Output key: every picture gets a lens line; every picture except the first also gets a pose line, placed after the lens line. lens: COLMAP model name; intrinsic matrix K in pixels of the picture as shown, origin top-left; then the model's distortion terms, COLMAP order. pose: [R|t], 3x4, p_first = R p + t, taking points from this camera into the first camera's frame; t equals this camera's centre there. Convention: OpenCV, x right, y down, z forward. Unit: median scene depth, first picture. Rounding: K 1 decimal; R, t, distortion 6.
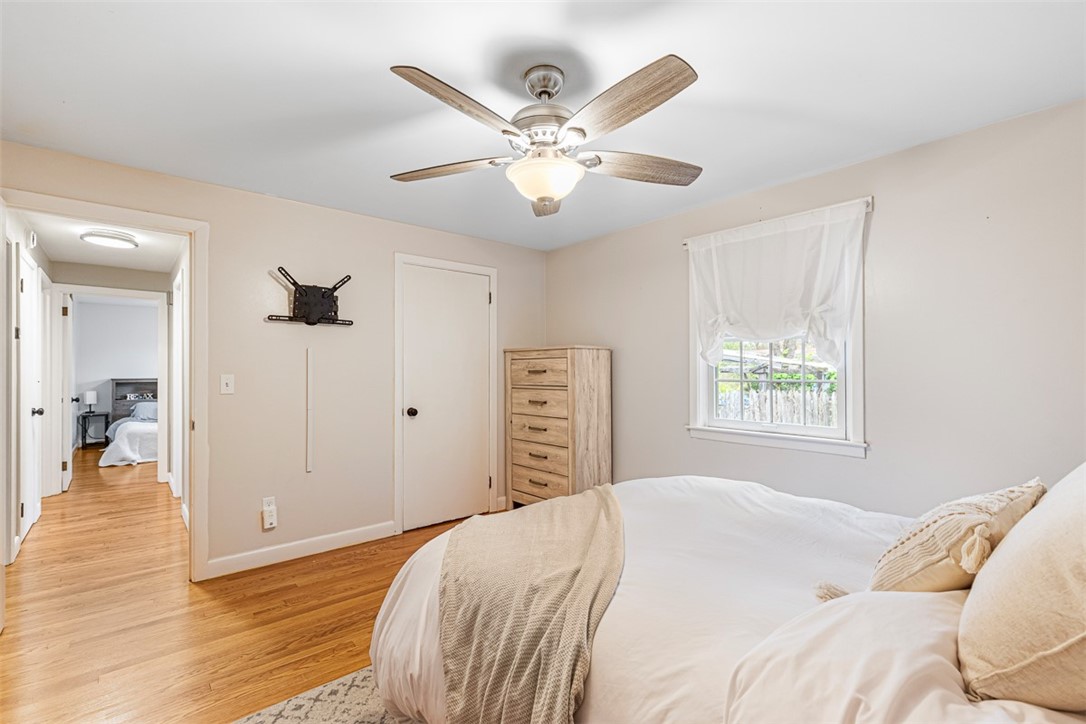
lens RADIAL K [[487.0, 0, 544.2], [0, 487.0, 366.7], [0, 0, 1]] dist [0.008265, -0.001218]
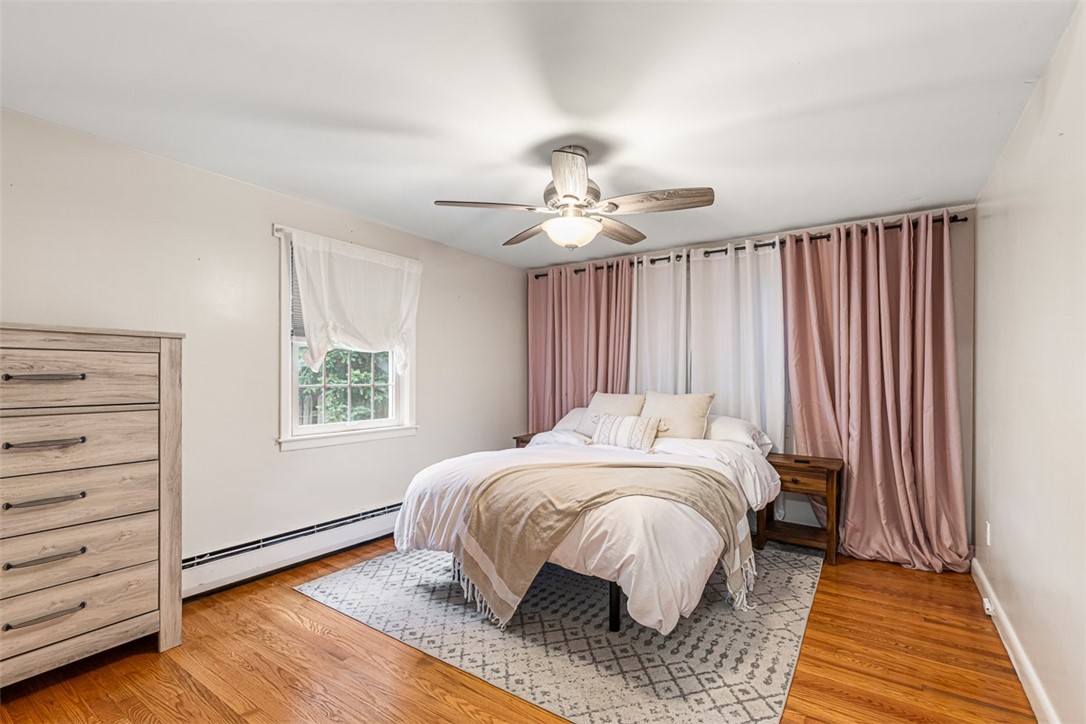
lens RADIAL K [[487.0, 0, 544.2], [0, 487.0, 366.7], [0, 0, 1]] dist [0.008265, -0.001218]
pose [[-0.239250, 0.021873, 0.970712, -0.613071], [-0.003334, 0.999722, -0.023348, 0.009603], [-0.970952, -0.008822, -0.239110, 0.682293]]
